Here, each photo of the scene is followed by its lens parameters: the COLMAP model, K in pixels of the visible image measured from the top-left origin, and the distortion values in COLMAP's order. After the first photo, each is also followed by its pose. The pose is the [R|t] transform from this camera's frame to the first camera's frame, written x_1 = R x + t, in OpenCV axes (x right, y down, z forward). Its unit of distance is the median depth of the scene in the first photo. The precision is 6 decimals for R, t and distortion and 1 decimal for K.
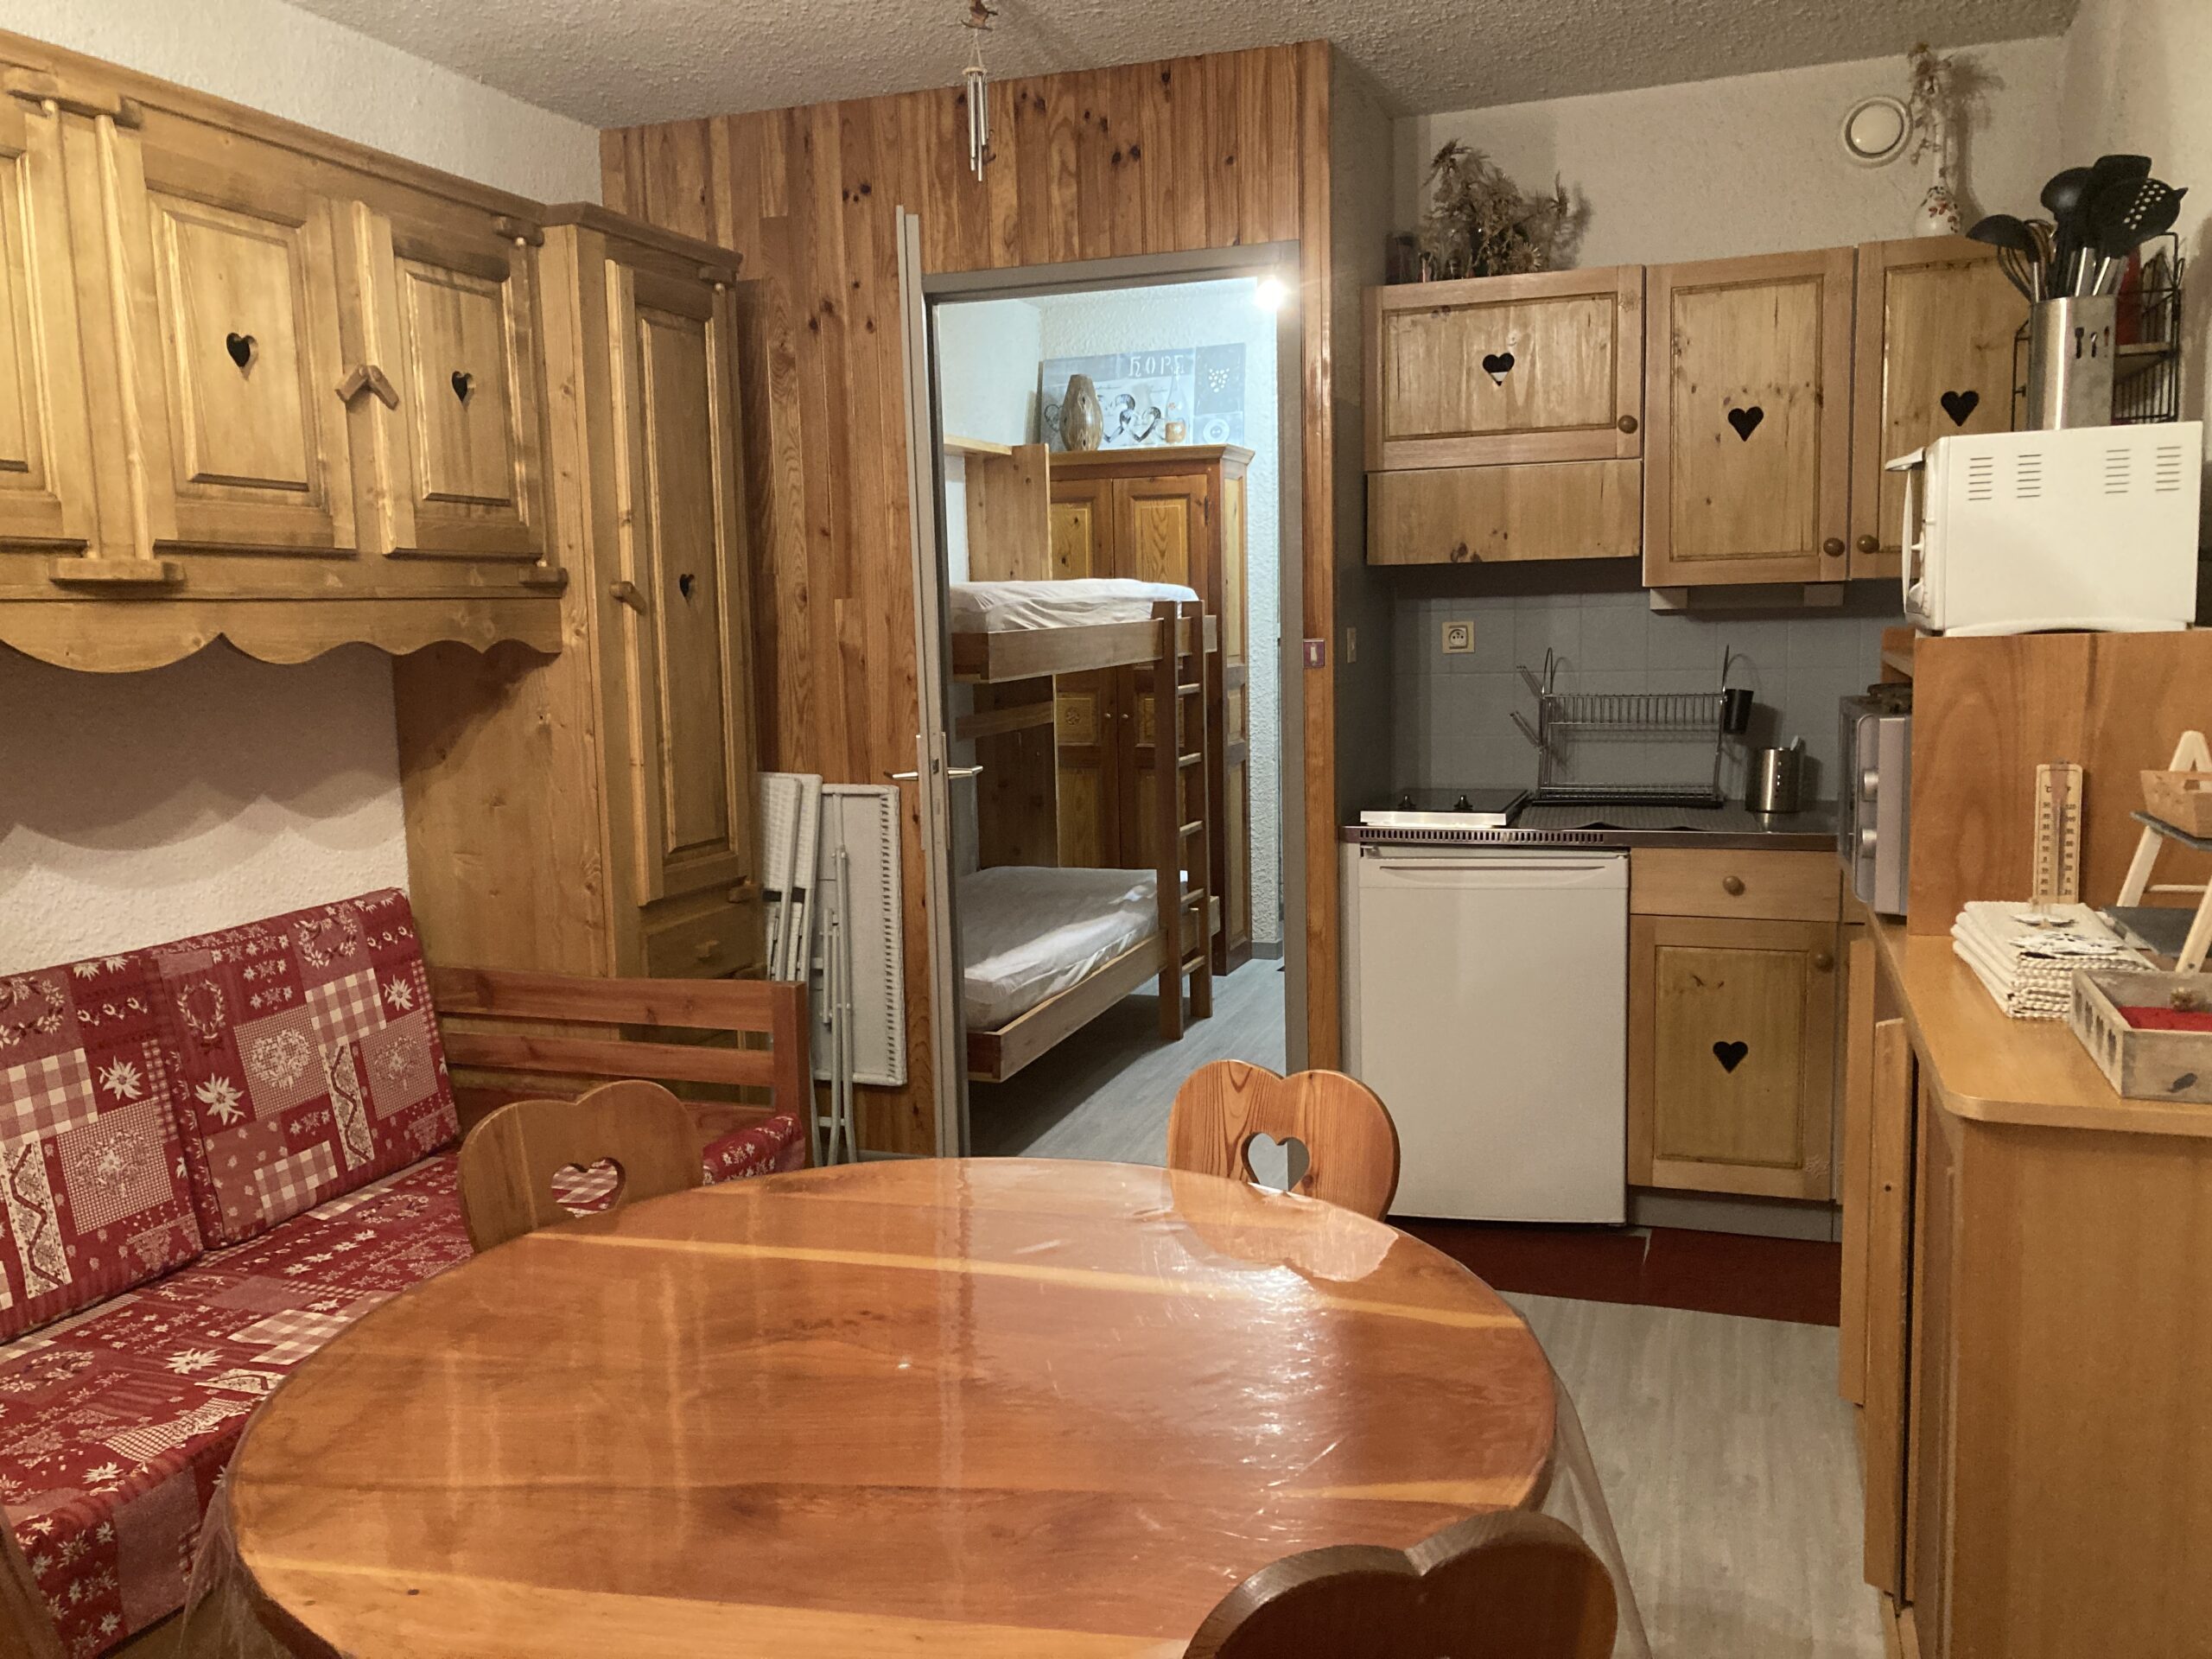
lens RADIAL K [[1771.7, 0, 1162.9], [0, 1771.7, 875.5], [0, 0, 1]] dist [0.035296, -0.040040]
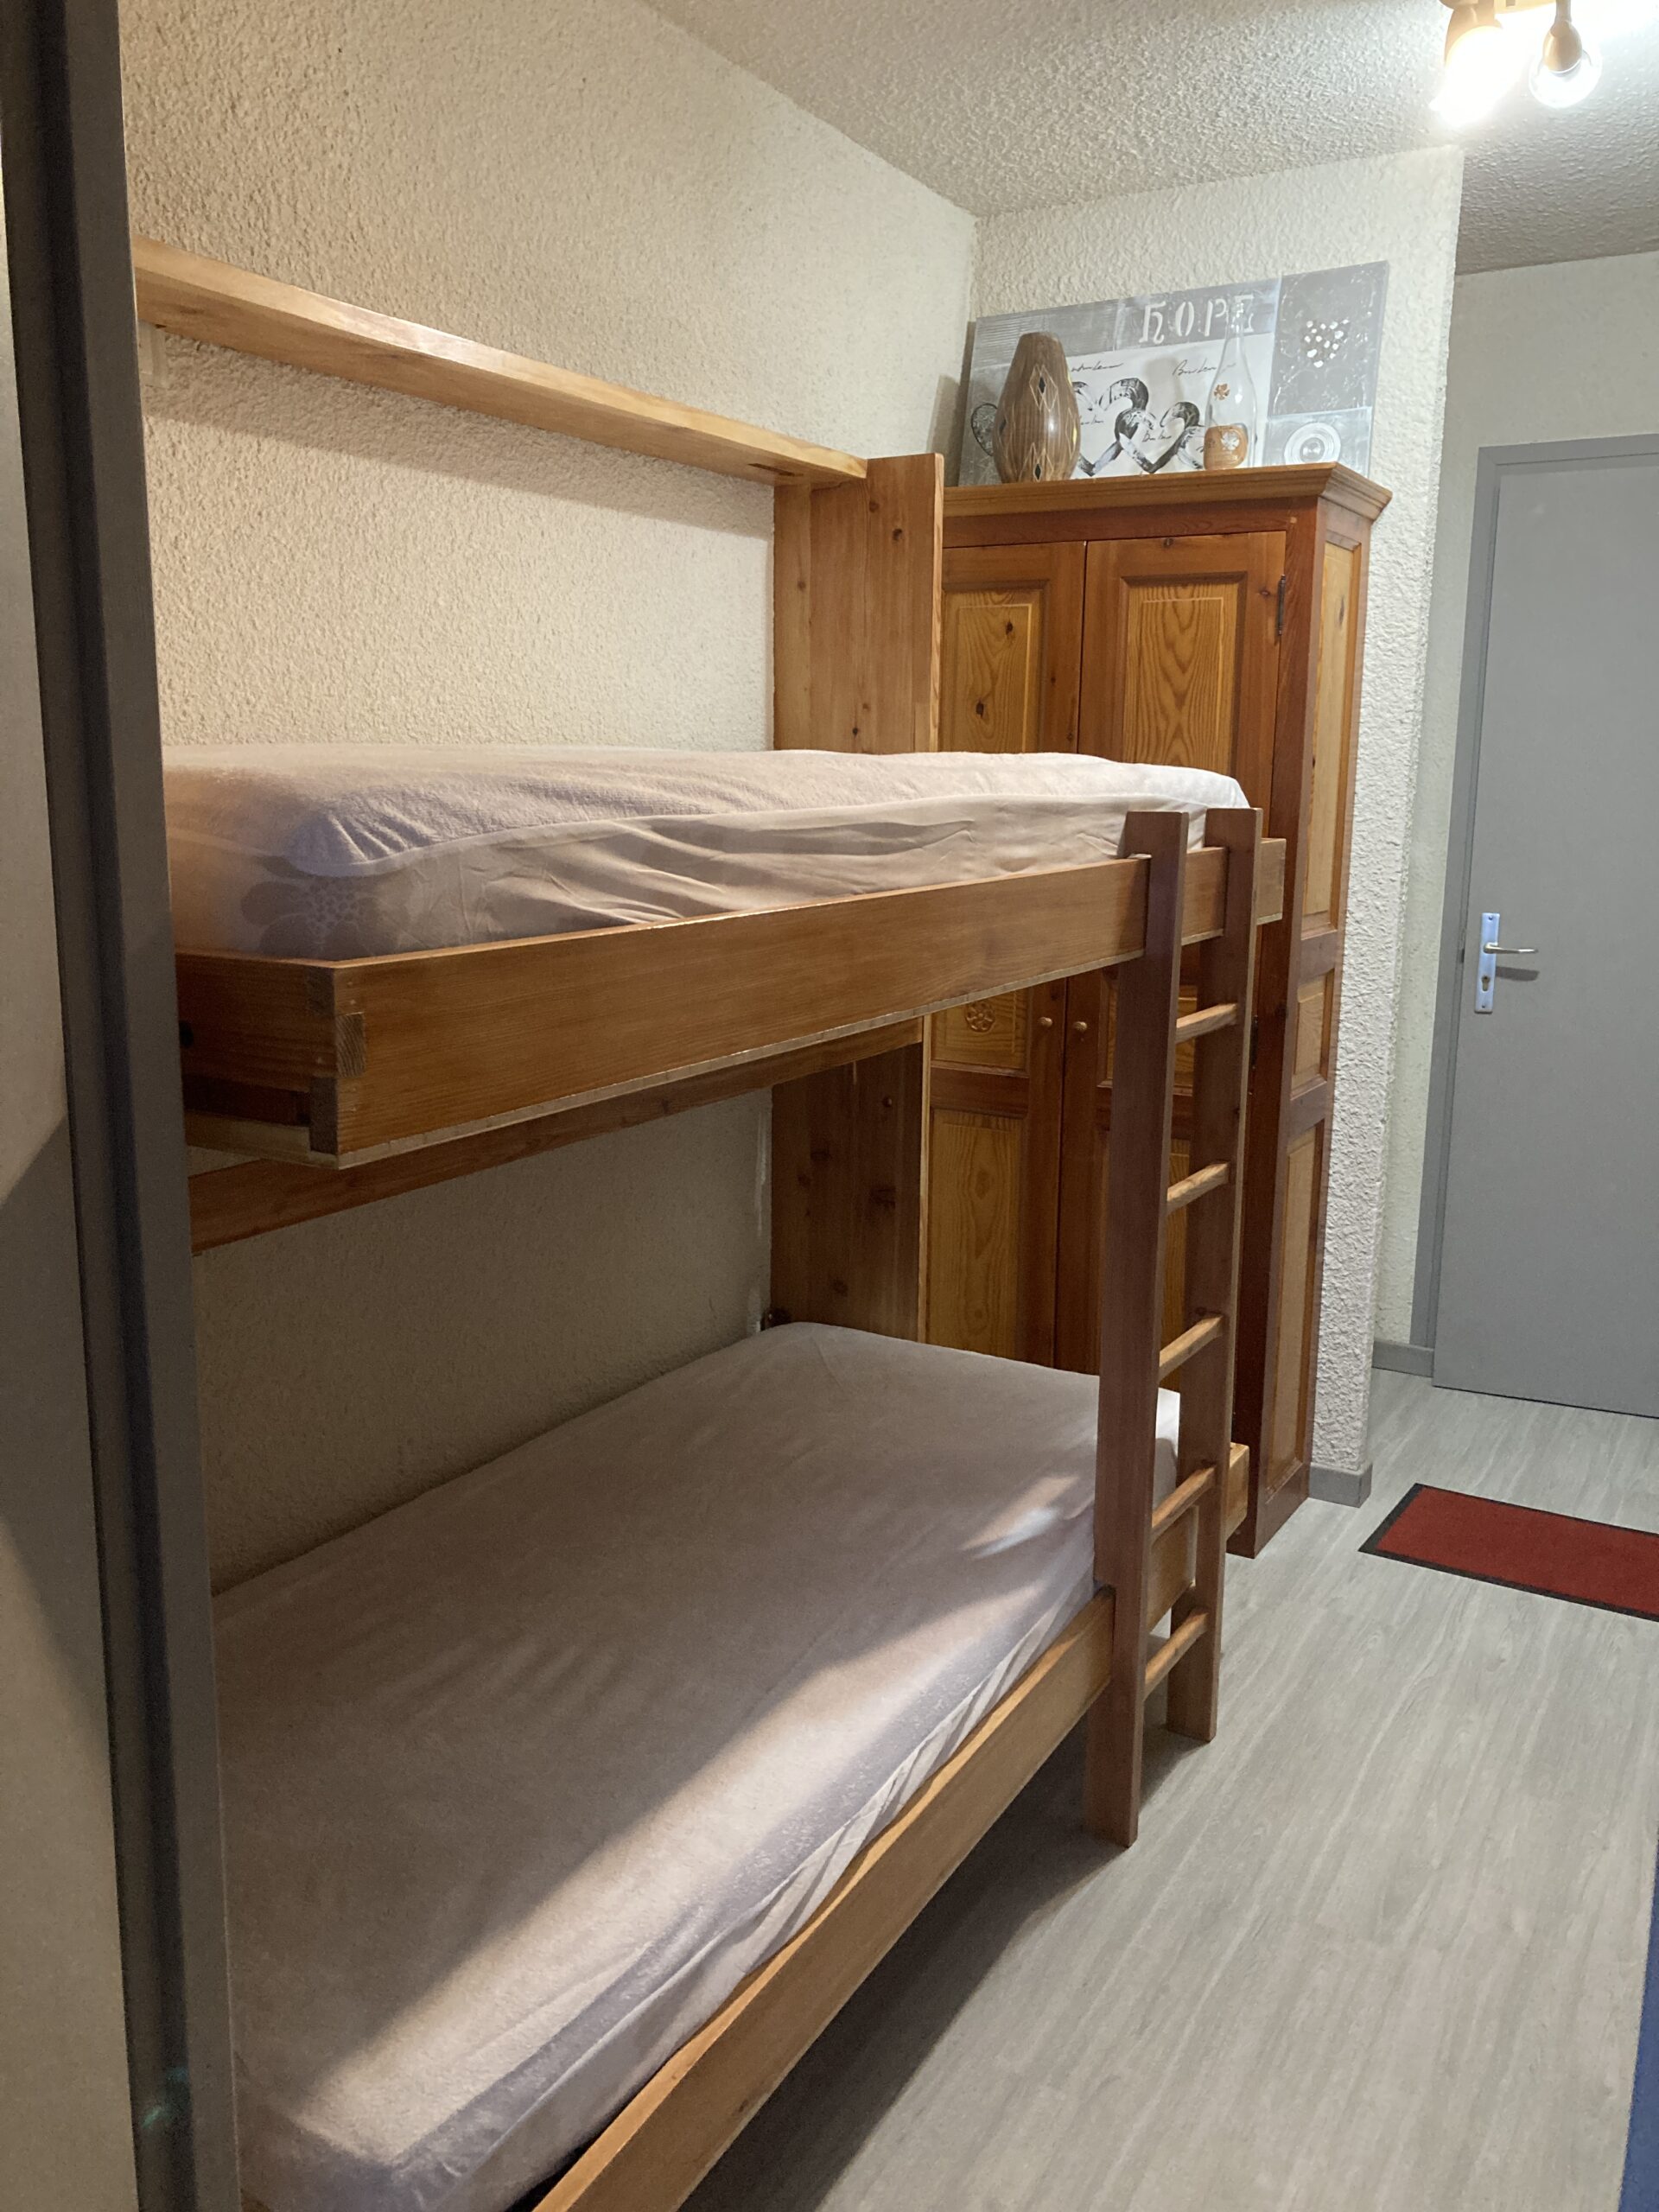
lens RADIAL K [[1771.7, 0, 843.9], [0, 1771.7, 1100.4], [0, 0, 1]] dist [0.035296, -0.040040]
pose [[0.978405, 0.066736, -0.195627, 0.012298], [-0.059608, 0.997333, 0.042107, -0.087101], [0.197915, -0.029536, 0.979774, 0.503533]]
